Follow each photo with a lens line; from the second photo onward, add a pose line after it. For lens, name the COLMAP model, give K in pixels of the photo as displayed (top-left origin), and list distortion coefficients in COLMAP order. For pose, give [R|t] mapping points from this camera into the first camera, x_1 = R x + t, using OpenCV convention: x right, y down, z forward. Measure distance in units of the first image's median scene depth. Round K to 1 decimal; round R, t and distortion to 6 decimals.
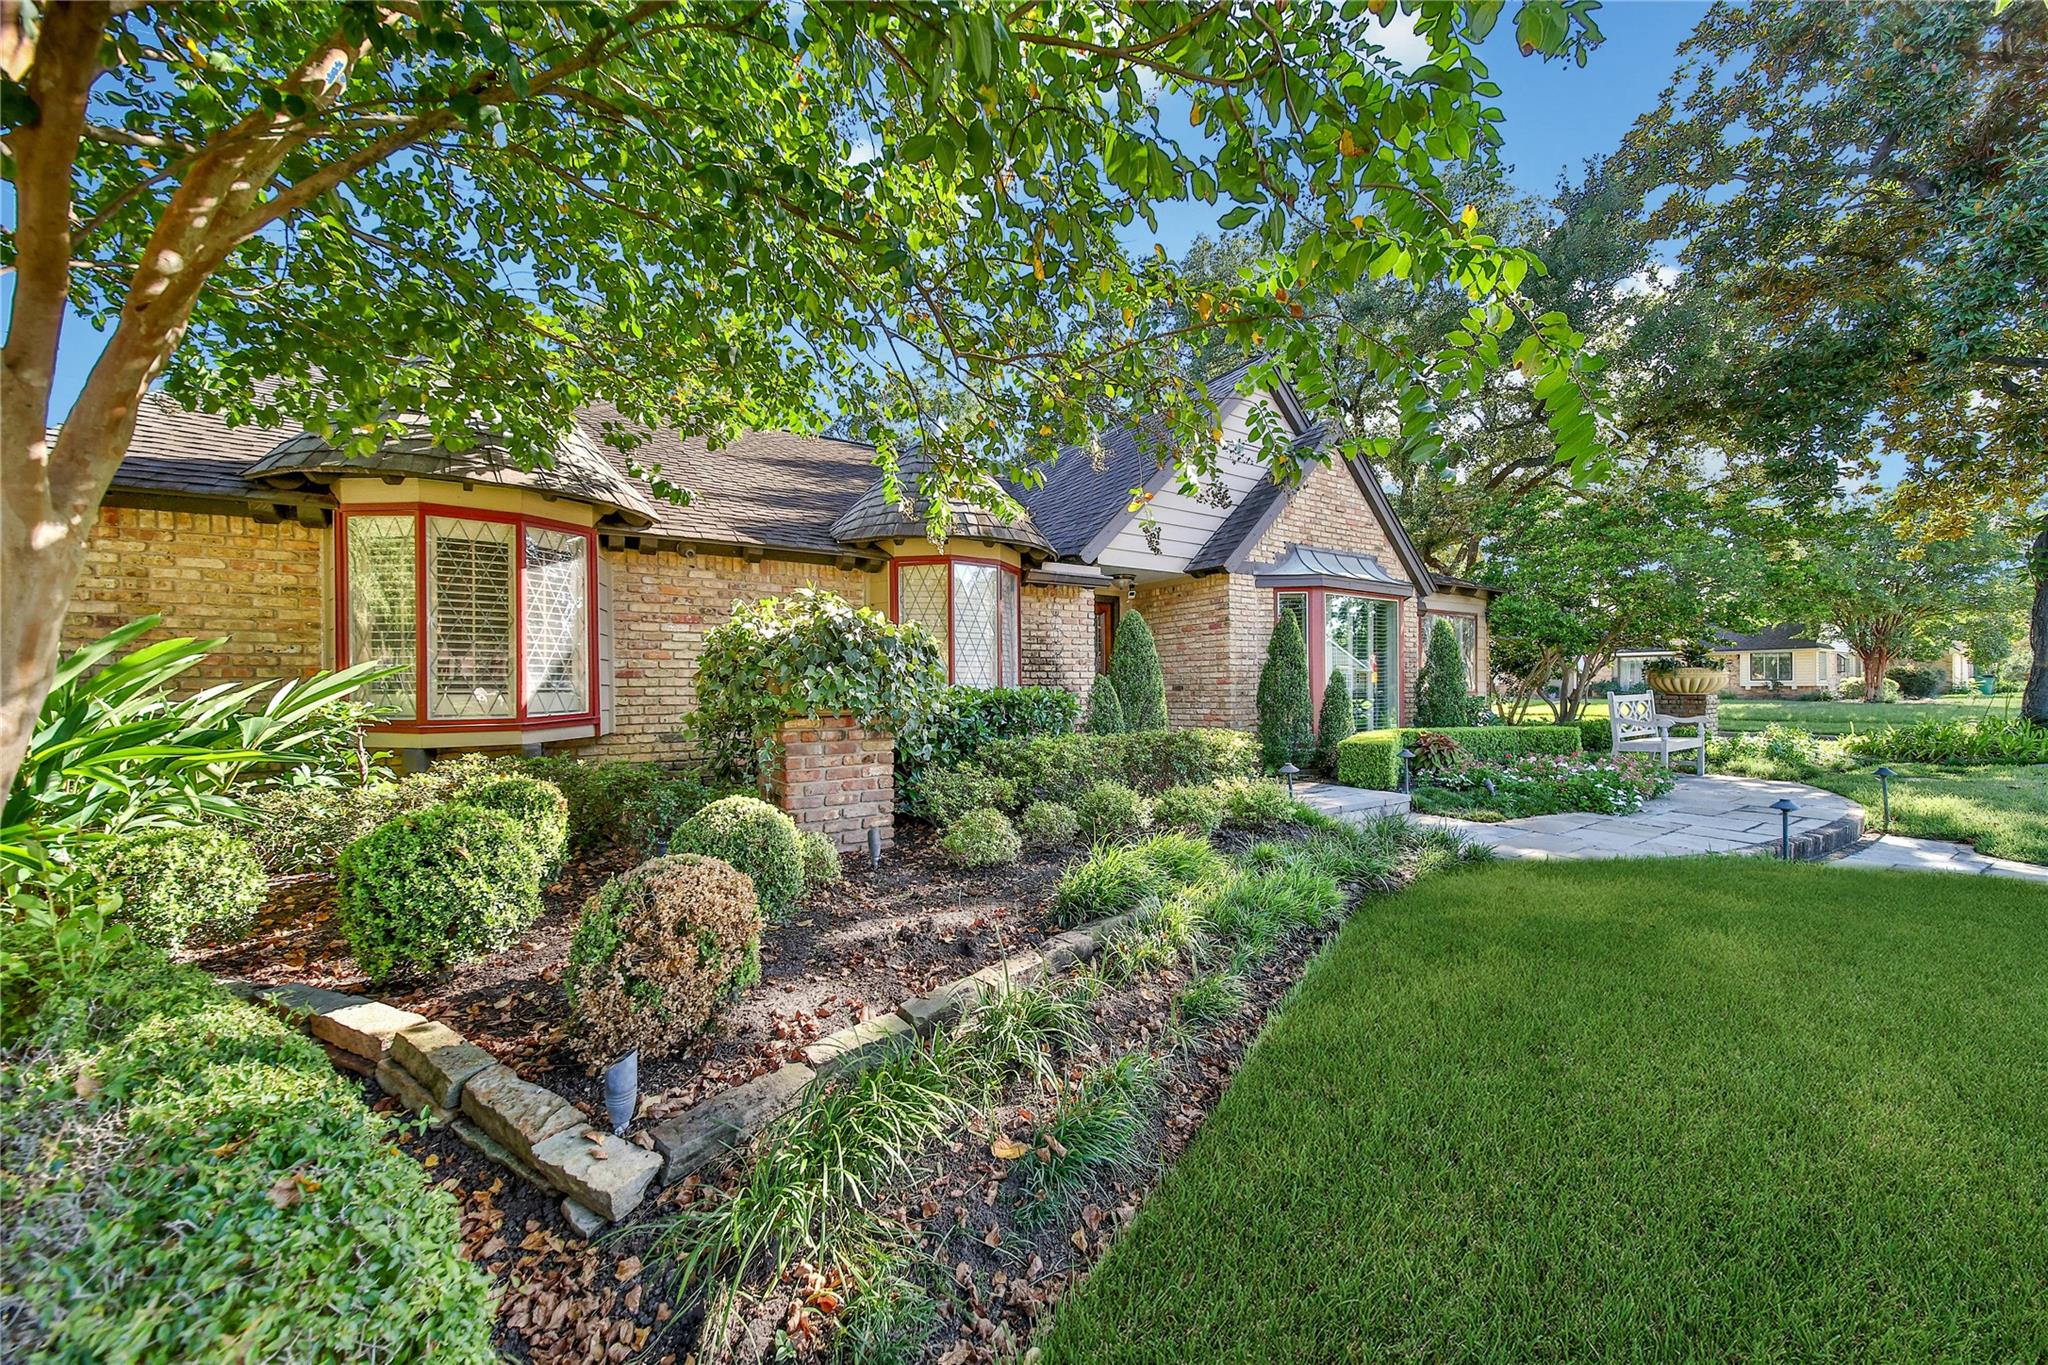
lens RADIAL K [[692.6, 0, 1056.8], [0, 692.6, 684.9], [0, 0, 1]] dist [-0.001634, -0.000180]
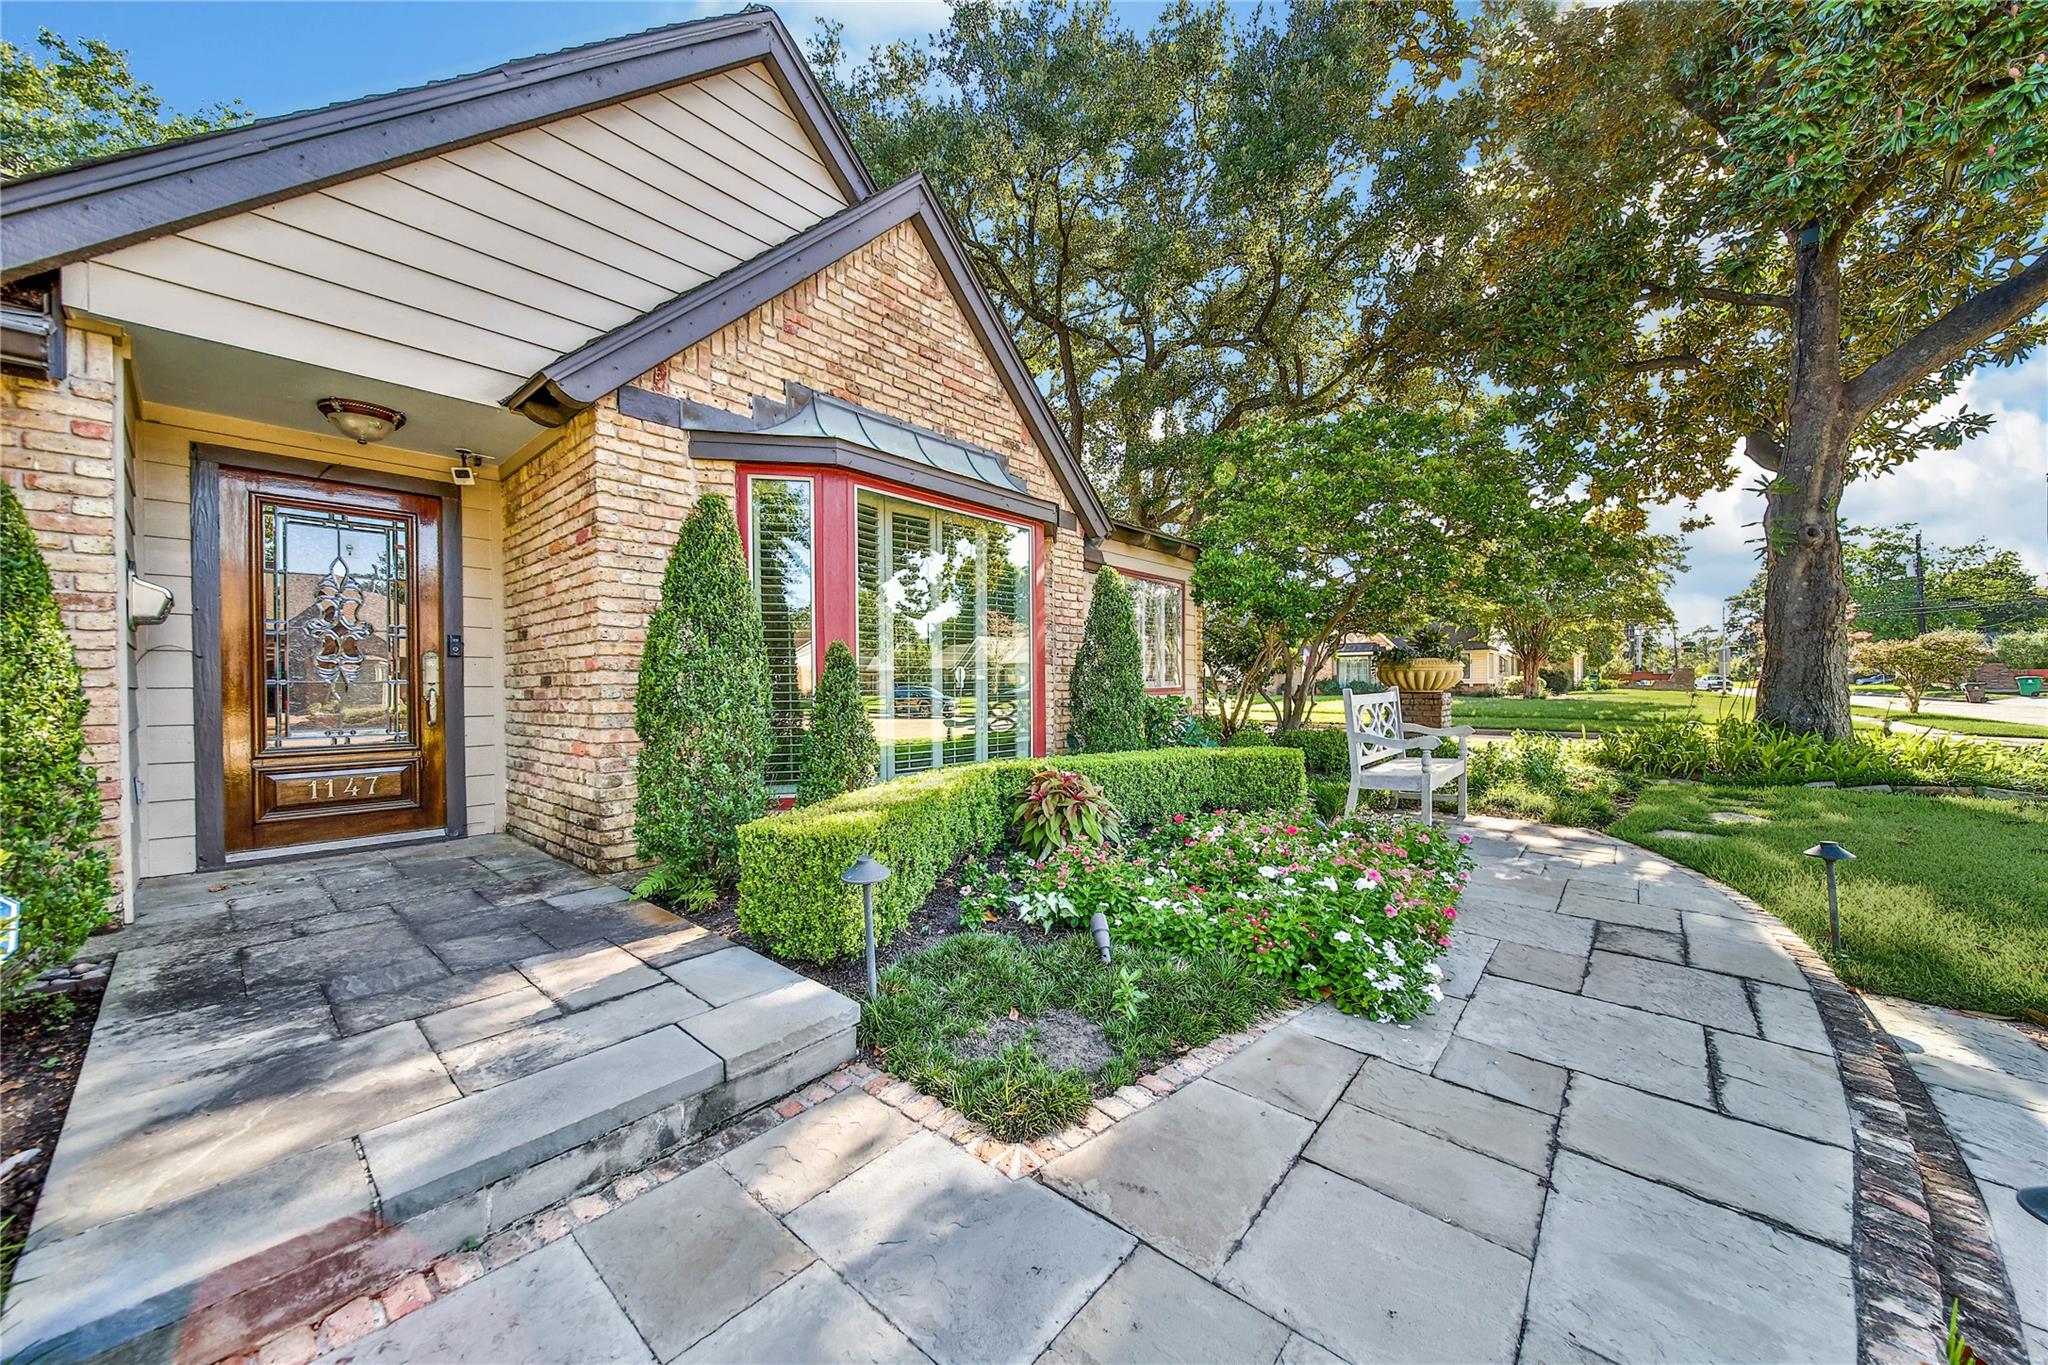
lens RADIAL K [[736.6, 0, 1014.9], [0, 736.6, 685.0], [0, 0, 1]] dist [-0.001945, -0.000256]
pose [[0.963382, 0.002998, 0.268114, 0.240071], [-0.004794, 0.999970, 0.006044, 0.002619], [-0.268088, -0.007108, 0.963368, 0.315916]]
